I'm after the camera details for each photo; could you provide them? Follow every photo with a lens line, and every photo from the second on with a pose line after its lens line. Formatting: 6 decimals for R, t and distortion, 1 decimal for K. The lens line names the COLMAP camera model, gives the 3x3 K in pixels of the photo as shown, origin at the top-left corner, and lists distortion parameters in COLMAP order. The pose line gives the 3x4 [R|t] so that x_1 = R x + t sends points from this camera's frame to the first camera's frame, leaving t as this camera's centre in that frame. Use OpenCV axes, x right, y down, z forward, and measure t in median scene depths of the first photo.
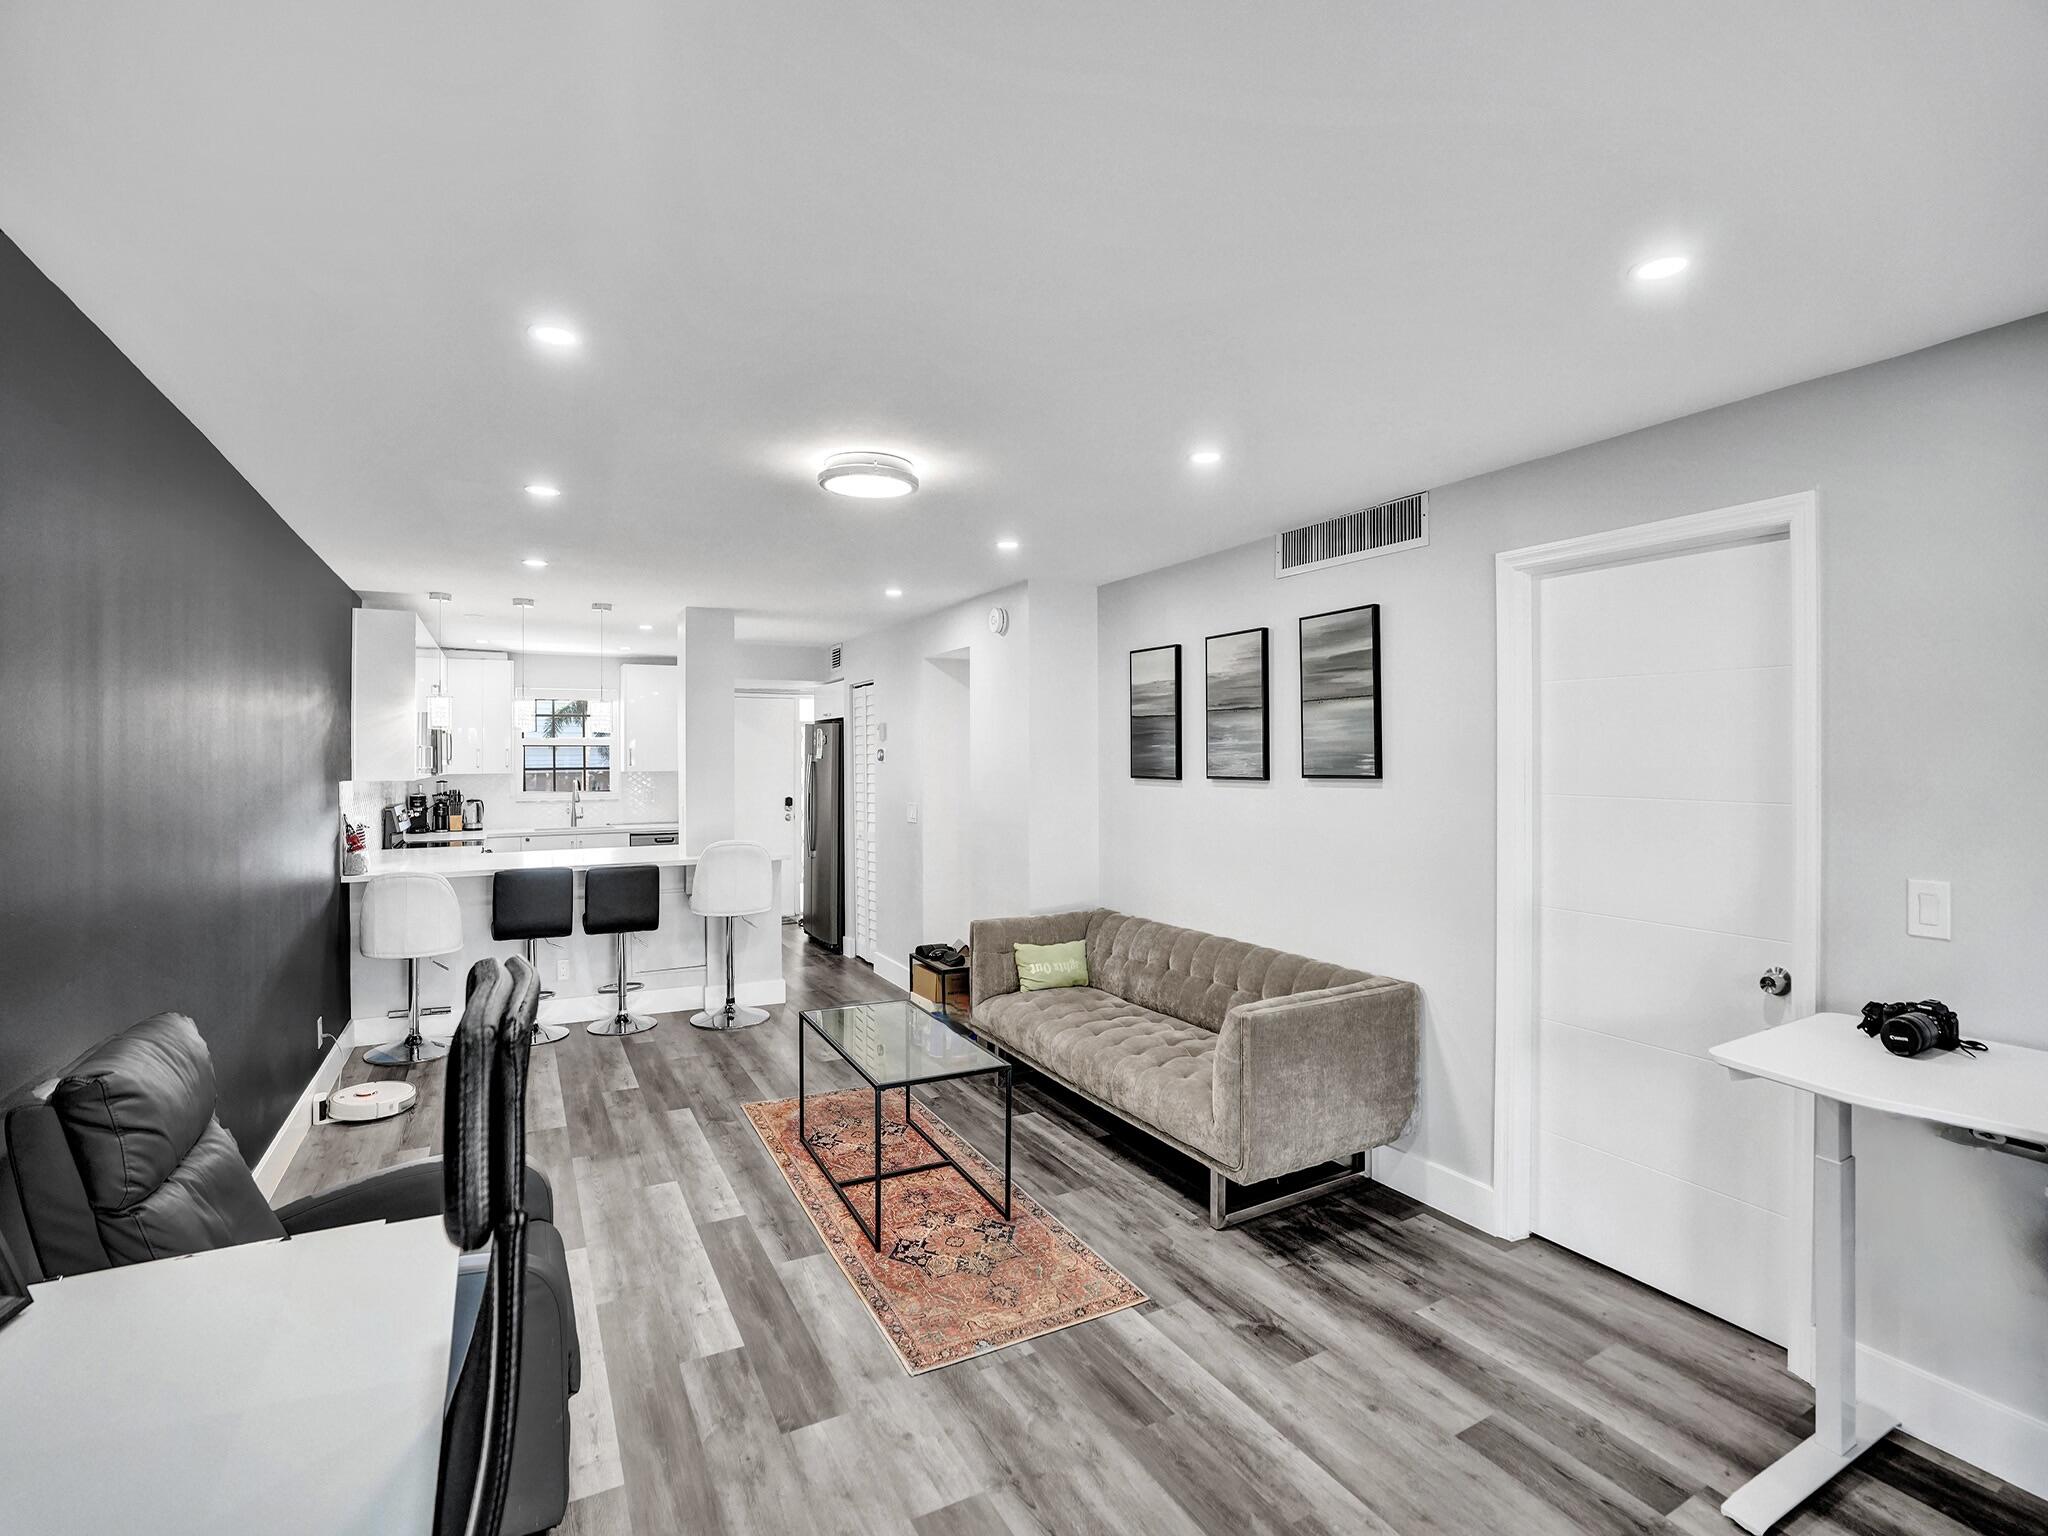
lens RADIAL K [[950.4, 0, 1030.4], [0, 950.4, 733.6], [0, 0, 1]] dist [-0.059056, 0.020295]
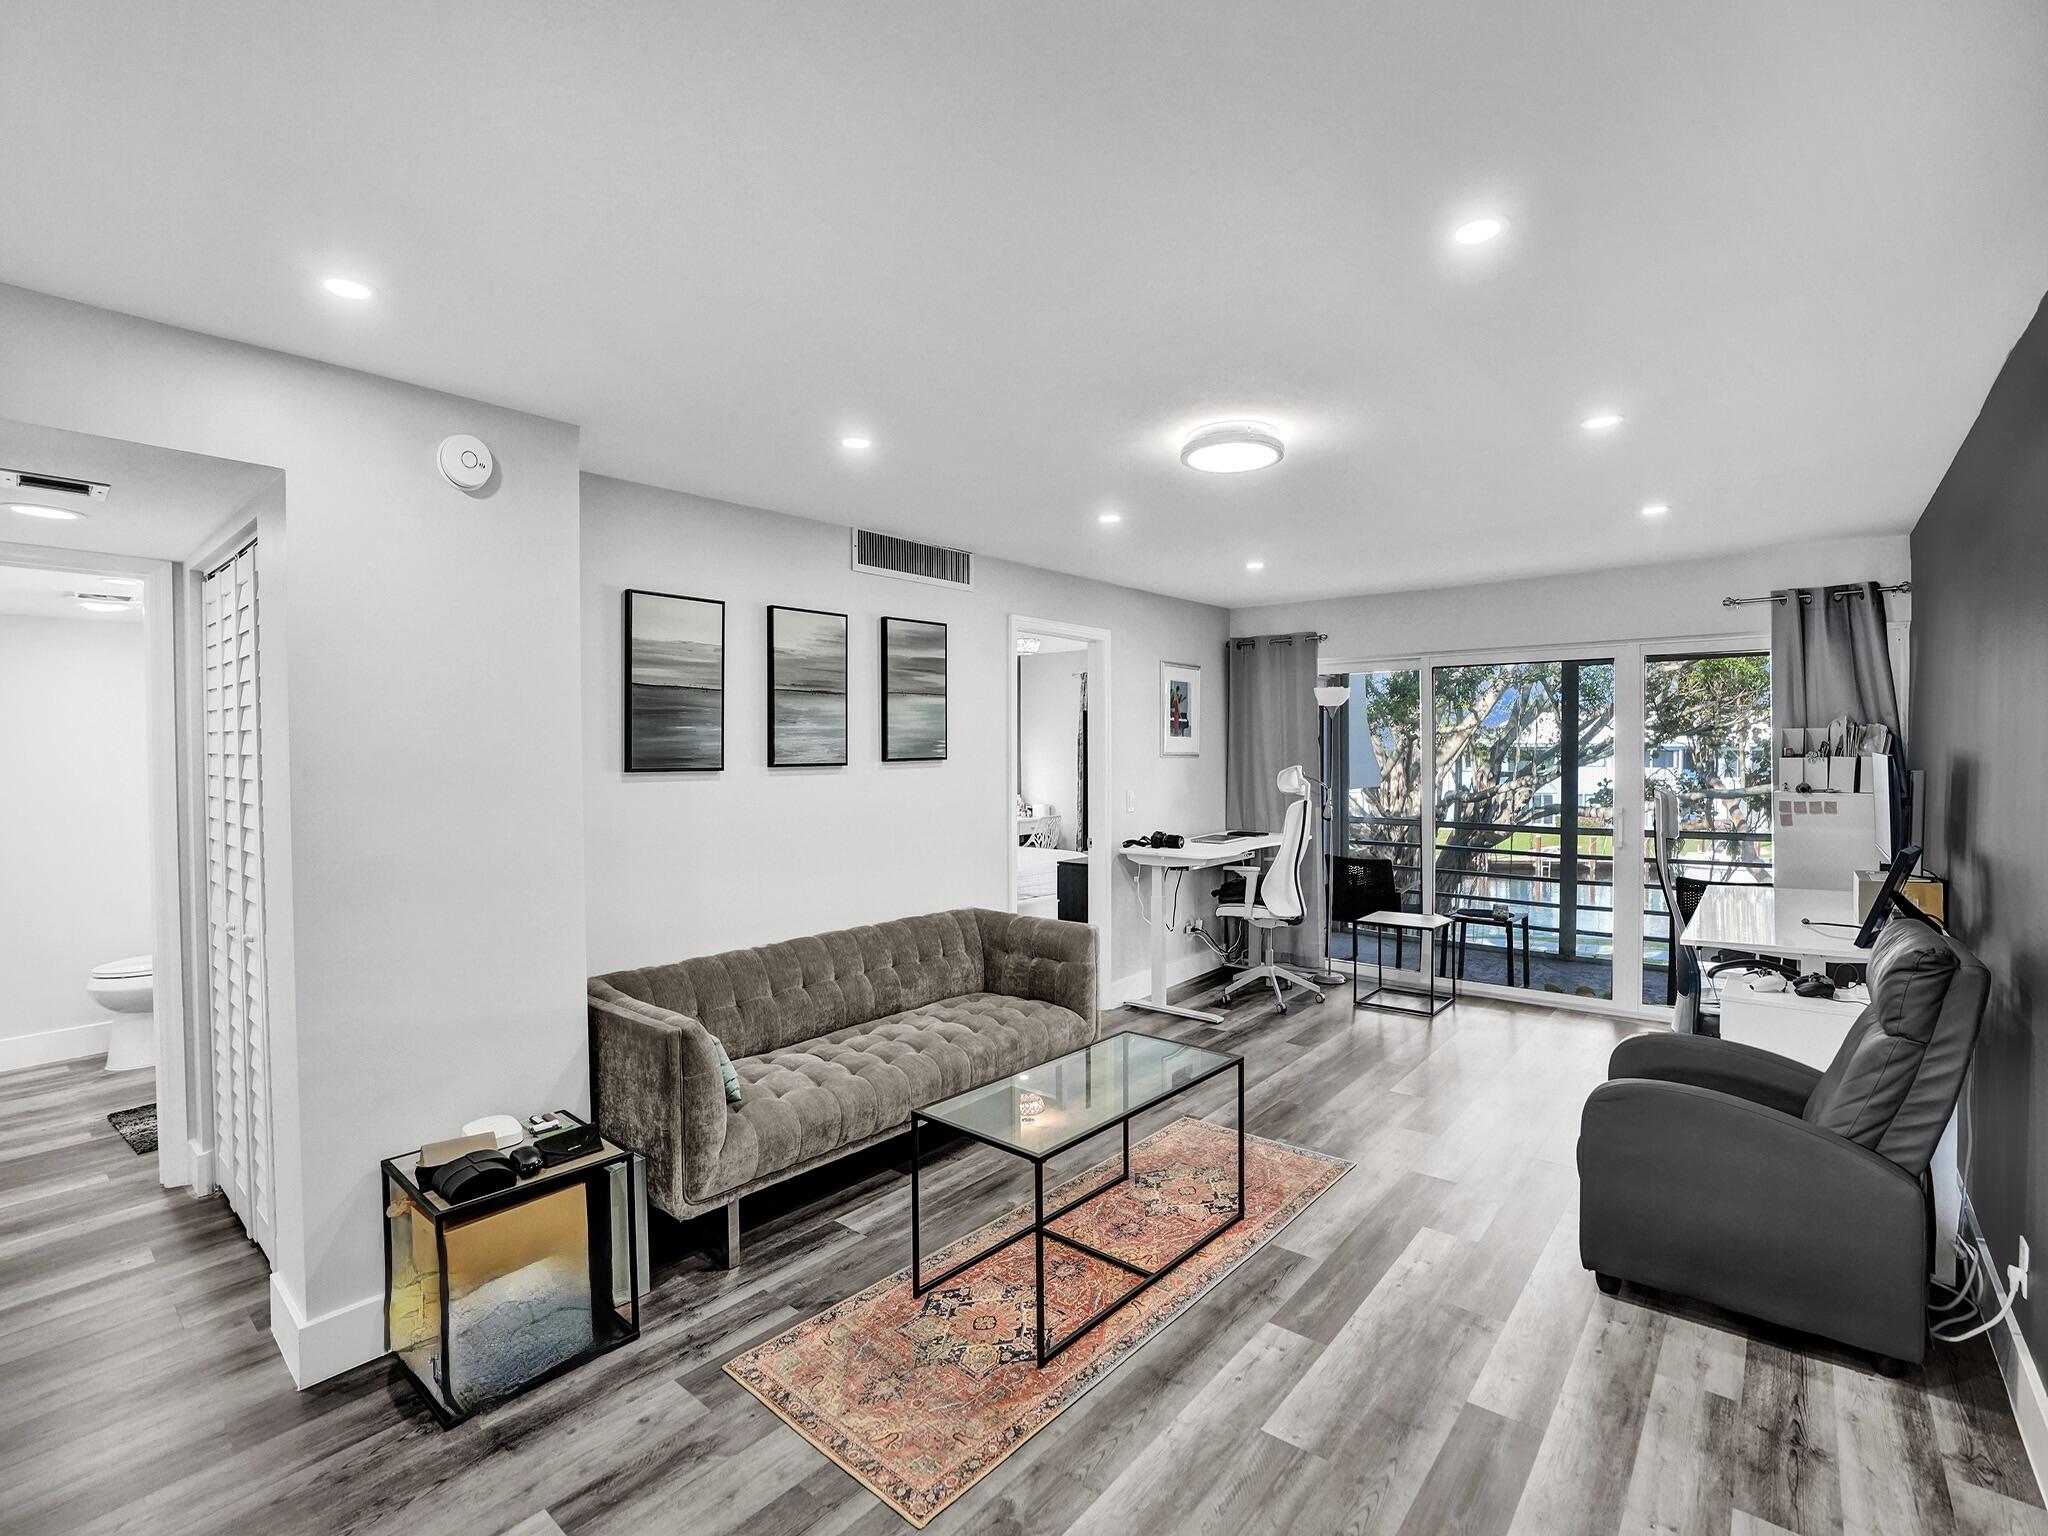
lens RADIAL K [[950.4, 0, 1018.8], [0, 950.4, 754.2], [0, 0, 1]] dist [-0.059056, 0.020295]
pose [[-0.351191, 0.004413, 0.936294, -0.832939], [-0.011312, 0.999896, -0.008955, 0.047861], [-0.936236, -0.013736, -0.351104, 1.280935]]
